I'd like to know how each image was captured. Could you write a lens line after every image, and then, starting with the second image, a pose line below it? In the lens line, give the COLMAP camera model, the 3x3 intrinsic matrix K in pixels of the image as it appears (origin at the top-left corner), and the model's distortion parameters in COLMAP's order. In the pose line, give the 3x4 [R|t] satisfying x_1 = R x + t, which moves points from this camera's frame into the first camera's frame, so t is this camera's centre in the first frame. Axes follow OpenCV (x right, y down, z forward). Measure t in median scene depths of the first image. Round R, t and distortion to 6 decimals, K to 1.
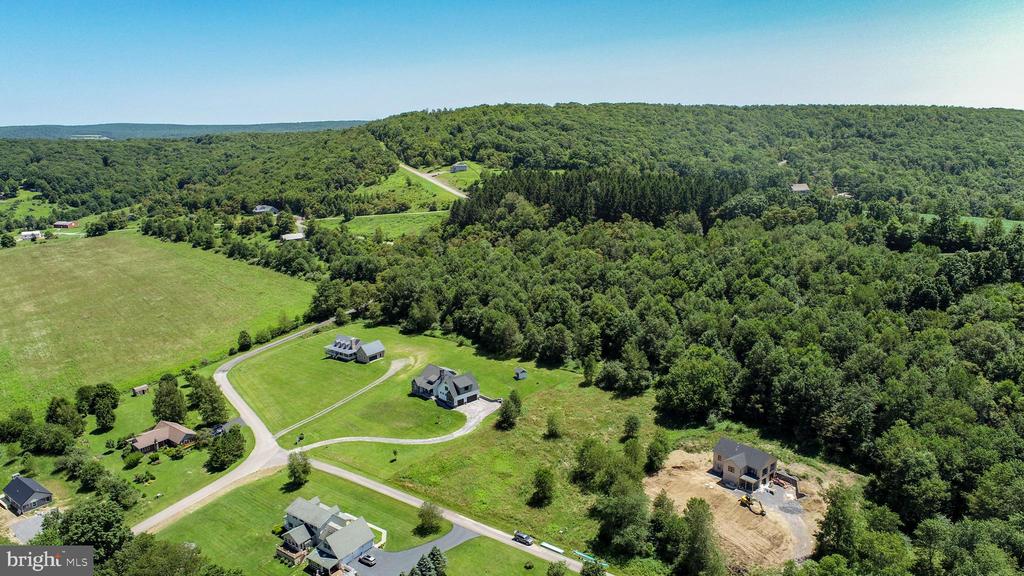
lens RADIAL K [[691.5, 0, 513.9], [0, 691.5, 289.9], [0, 0, 1]] dist [-0.010772, 0.003925]
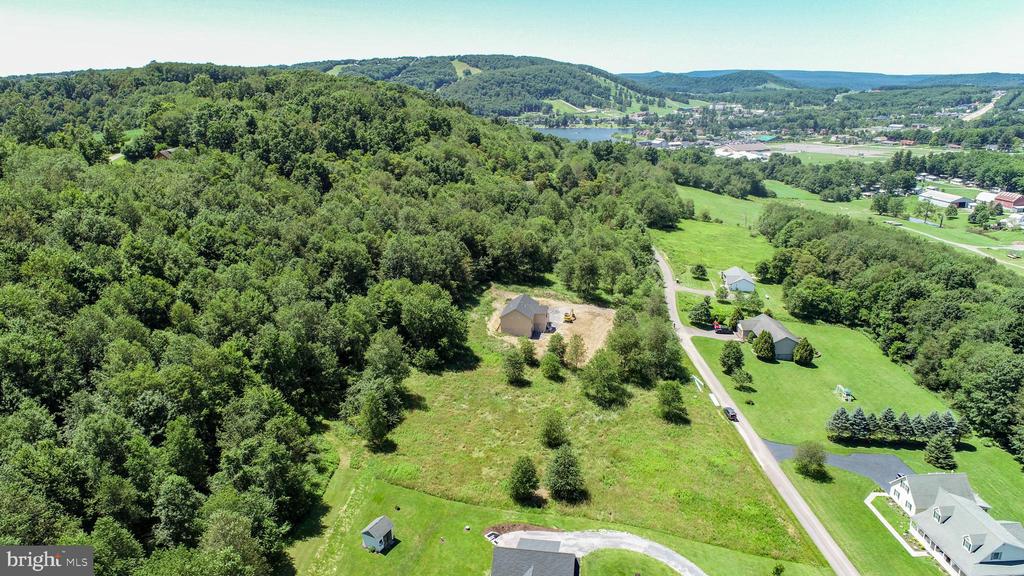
lens RADIAL K [[691.5, 0, 512.4], [0, 691.5, 290.3], [0, 0, 1]] dist [-0.010772, 0.003925]
pose [[-0.619395, -0.209866, 0.756509, -0.335690], [0.206459, 0.886148, 0.414869, -0.170579], [-0.757446, 0.413156, -0.505547, 1.136098]]
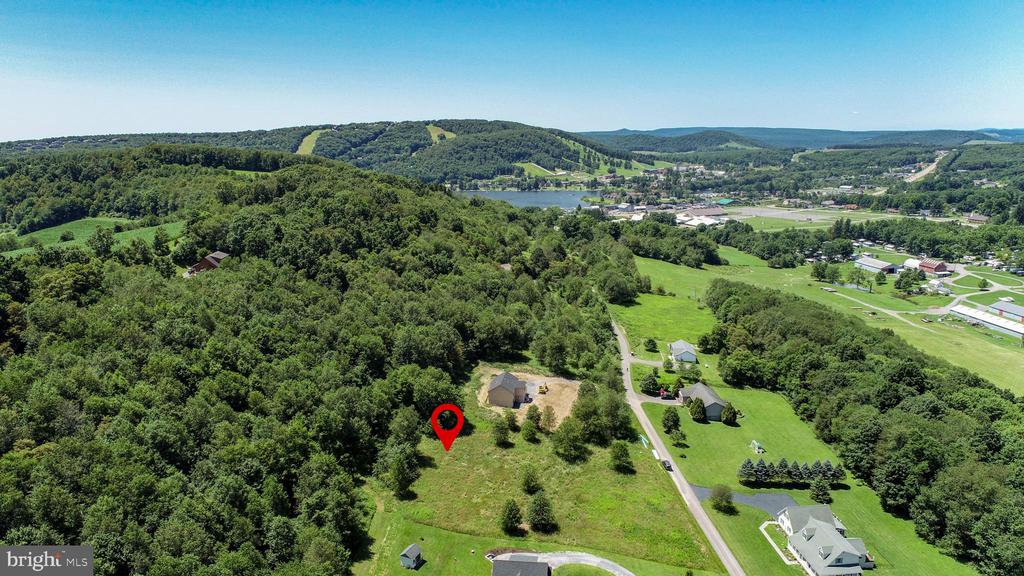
lens RADIAL K [[691.5, 0, 512.1], [0, 691.5, 288.8], [0, 0, 1]] dist [-0.010772, 0.003925]
pose [[-0.649496, -0.140215, 0.747325, -0.476511], [0.206524, 0.913371, 0.350858, -0.291277], [-0.731781, 0.382222, -0.564273, 1.235846]]
